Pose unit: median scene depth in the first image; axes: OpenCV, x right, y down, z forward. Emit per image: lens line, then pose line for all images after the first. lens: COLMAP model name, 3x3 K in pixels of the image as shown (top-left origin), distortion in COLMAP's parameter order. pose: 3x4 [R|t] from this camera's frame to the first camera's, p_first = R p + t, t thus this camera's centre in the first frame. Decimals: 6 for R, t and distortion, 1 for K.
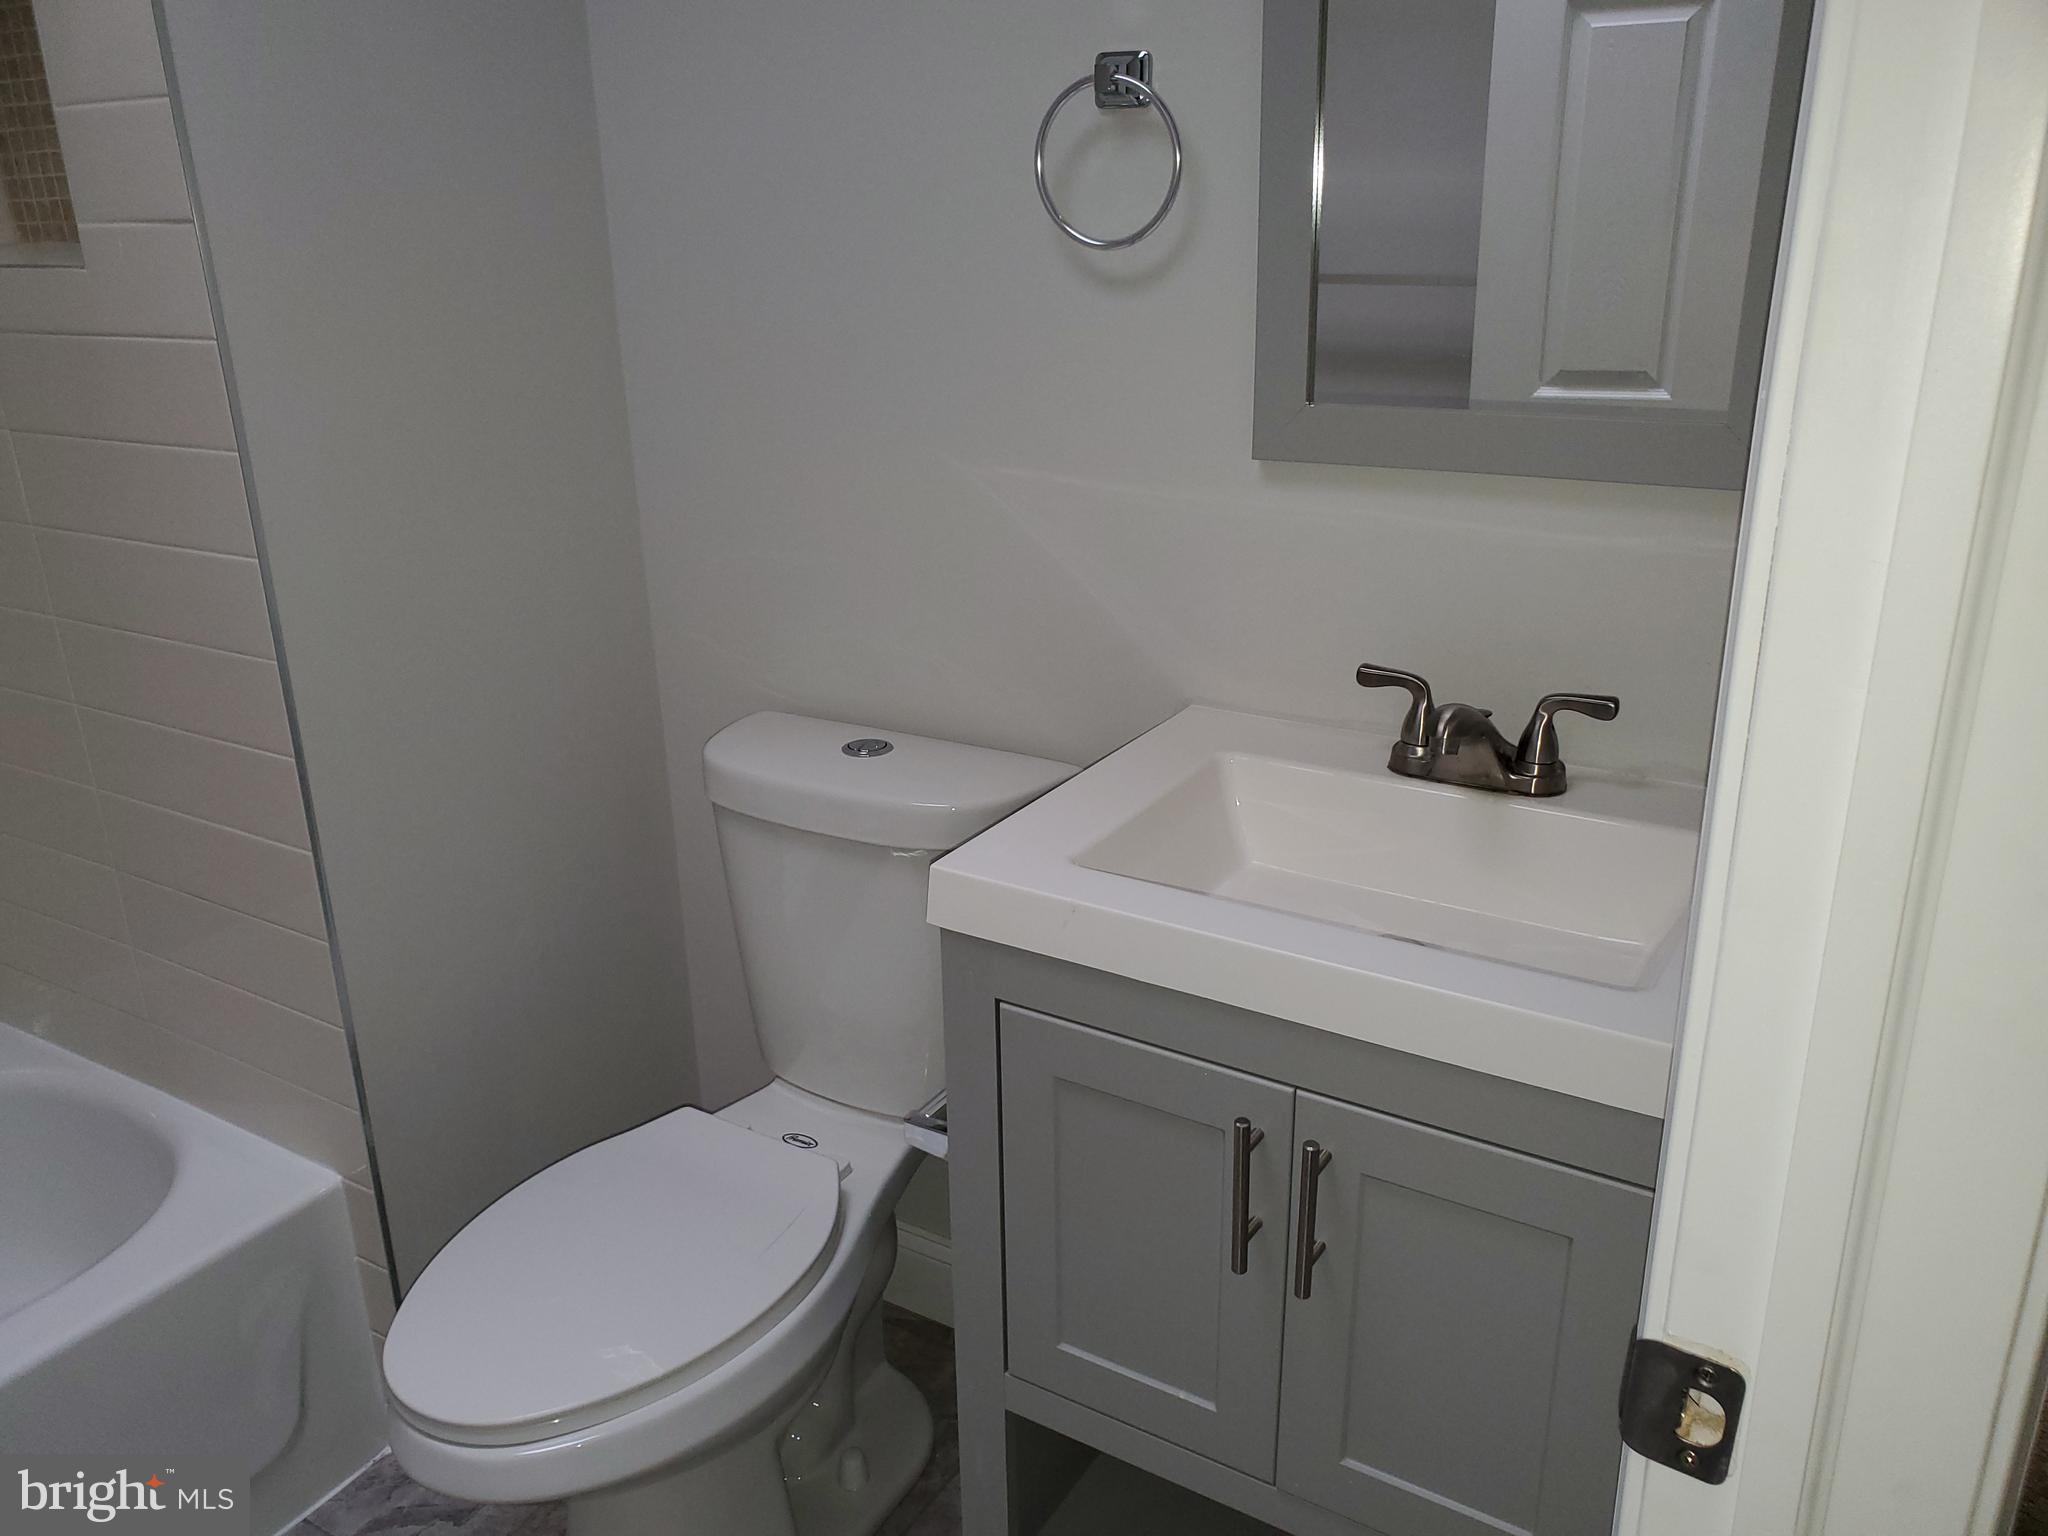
lens RADIAL K [[1575.9, 0, 1027.1], [0, 1575.9, 759.7], [0, 0, 1]] dist [0.016199, 0.001091]
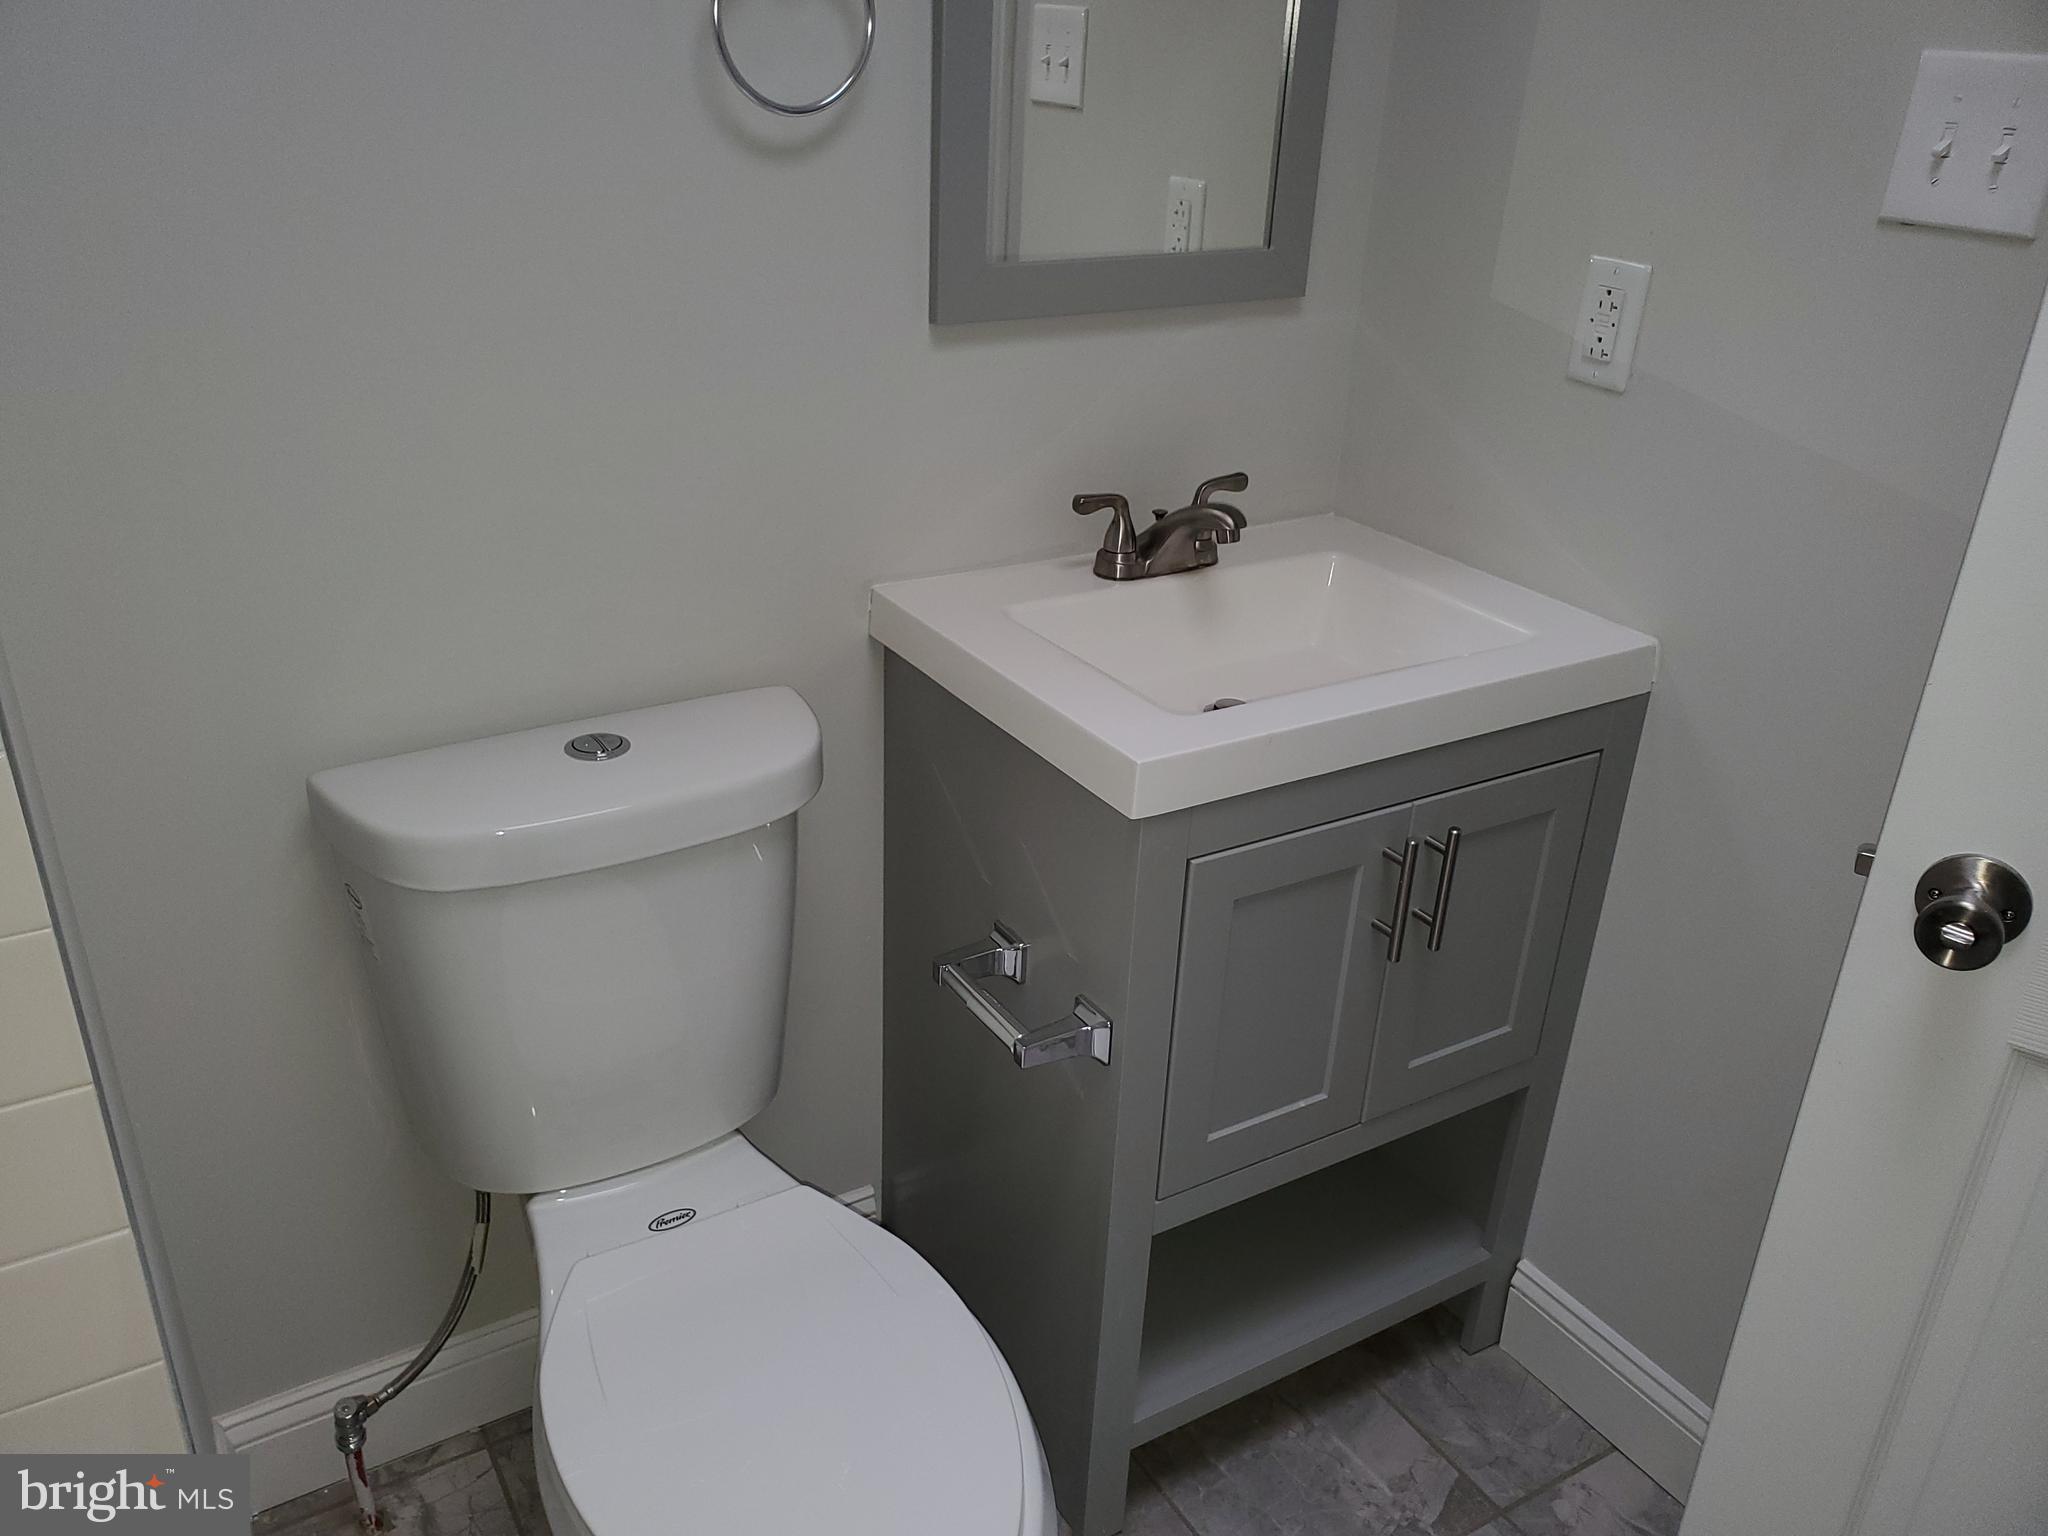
lens RADIAL K [[1575.9, 0, 1025.1], [0, 1575.9, 768.2], [0, 0, 1]] dist [0.016199, 0.001091]
pose [[0.466144, -0.349260, 0.812851, -0.761459], [0.255851, 0.932737, 0.254050, -0.168781], [-0.846906, 0.089545, 0.524148, 0.448492]]
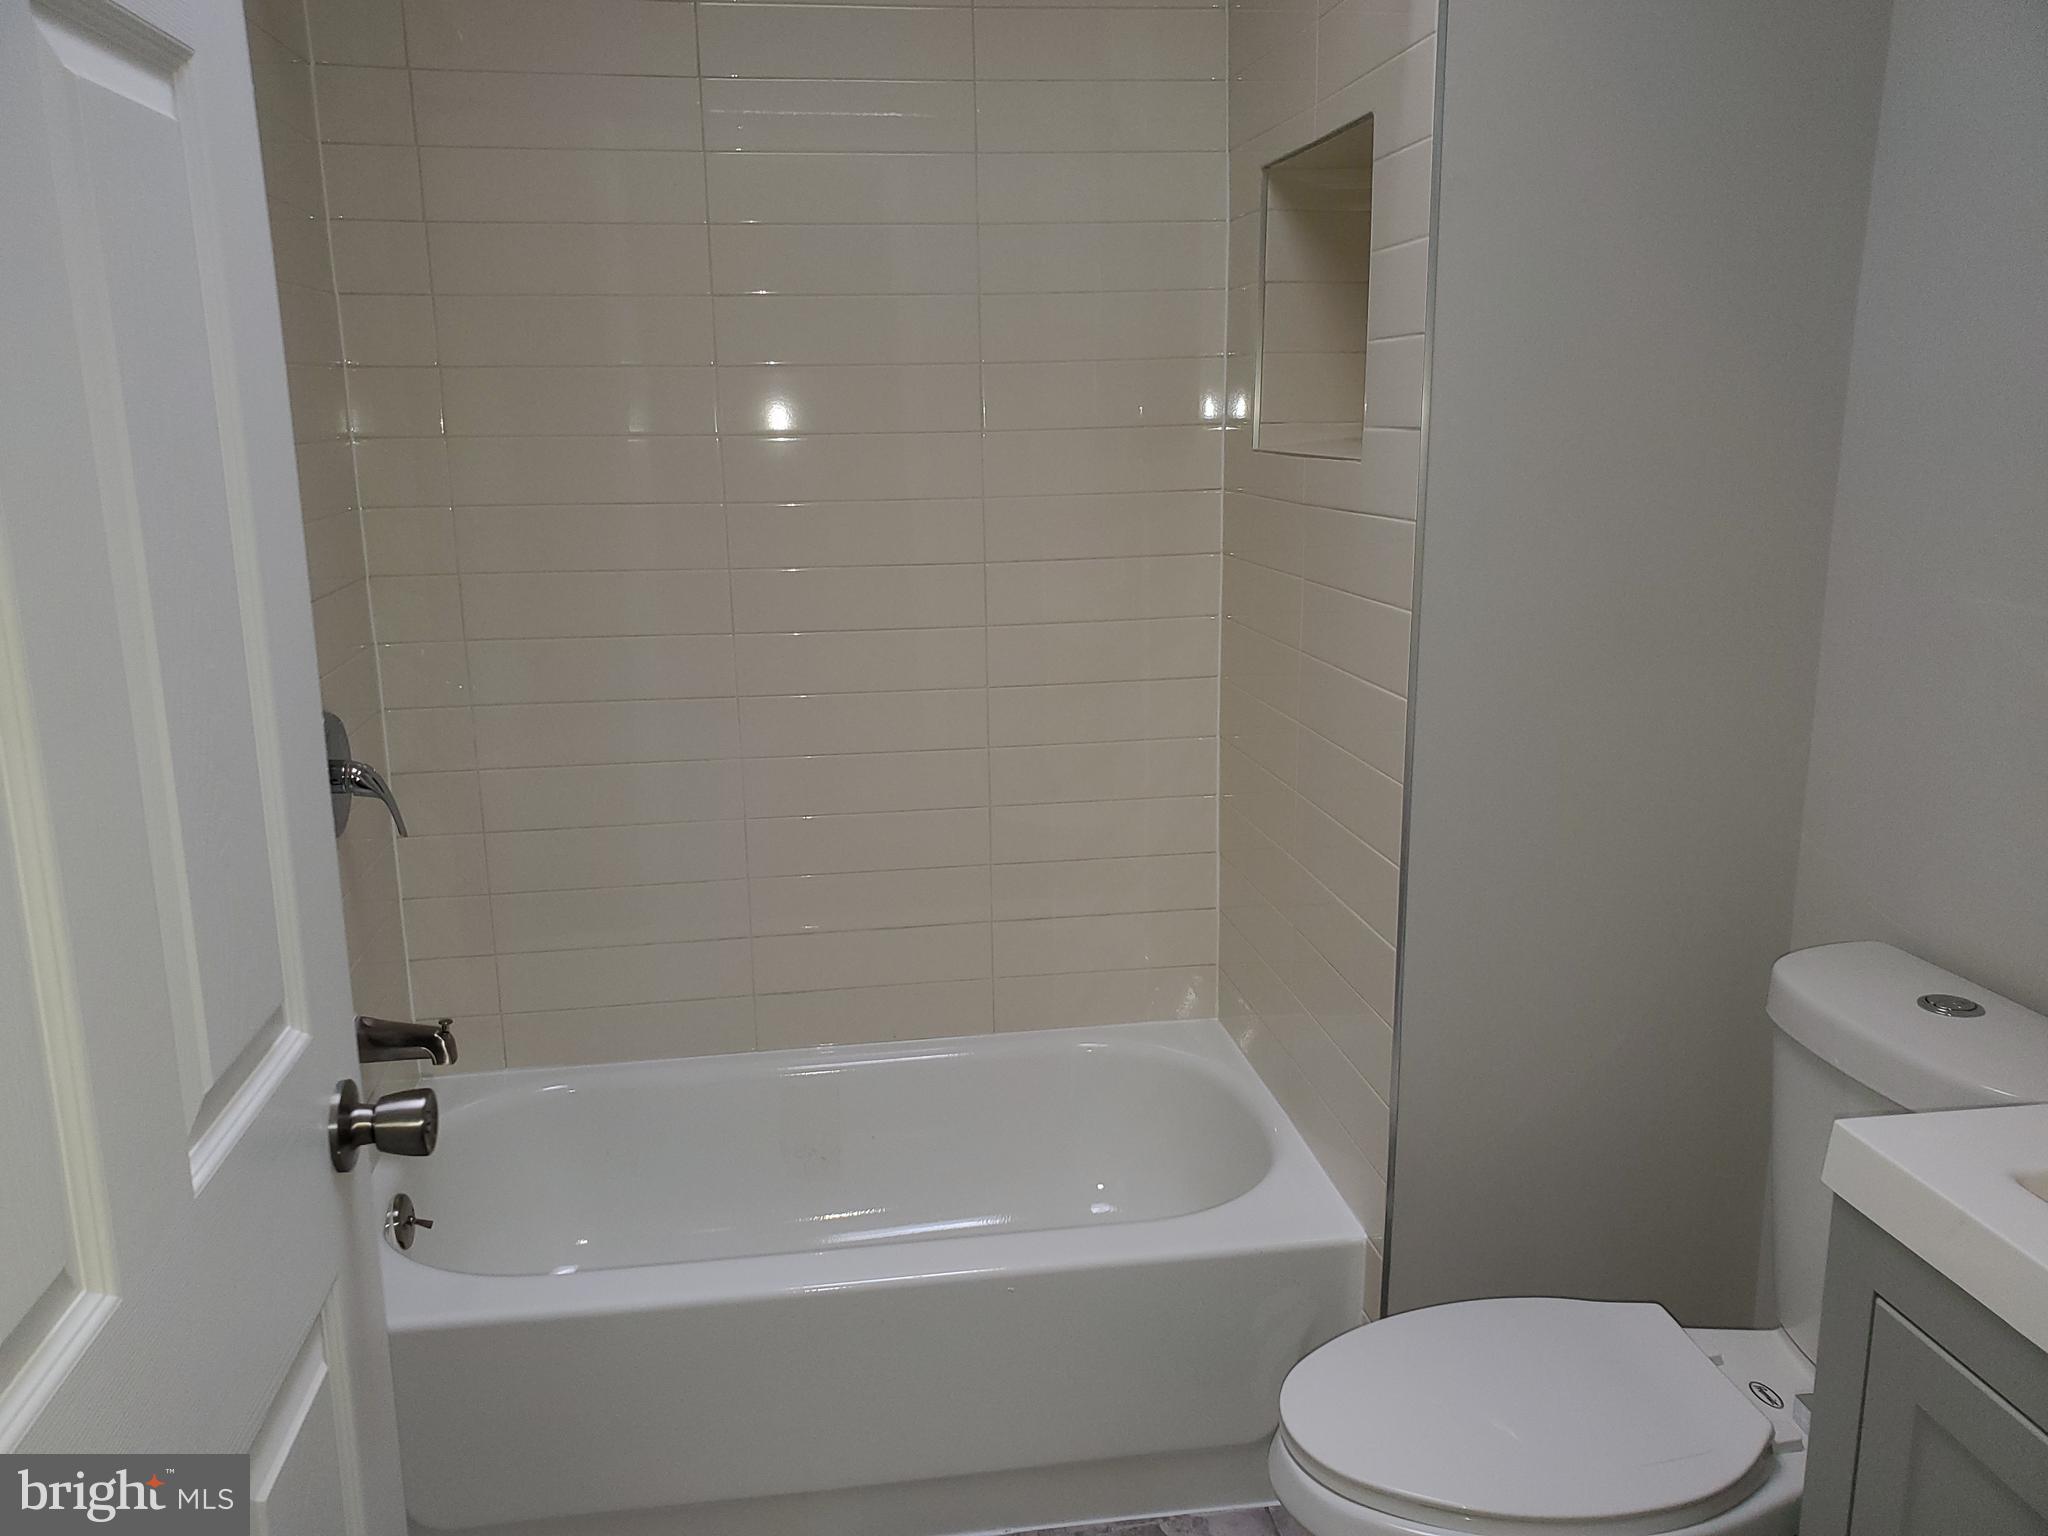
lens RADIAL K [[1575.9, 0, 1017.8], [0, 1575.9, 770.0], [0, 0, 1]] dist [0.016199, 0.001091]
pose [[0.636465, 0.178567, -0.750350, 0.243036], [-0.249012, 0.968310, 0.019219, -0.025800], [0.730004, 0.174614, 0.660761, -0.000810]]
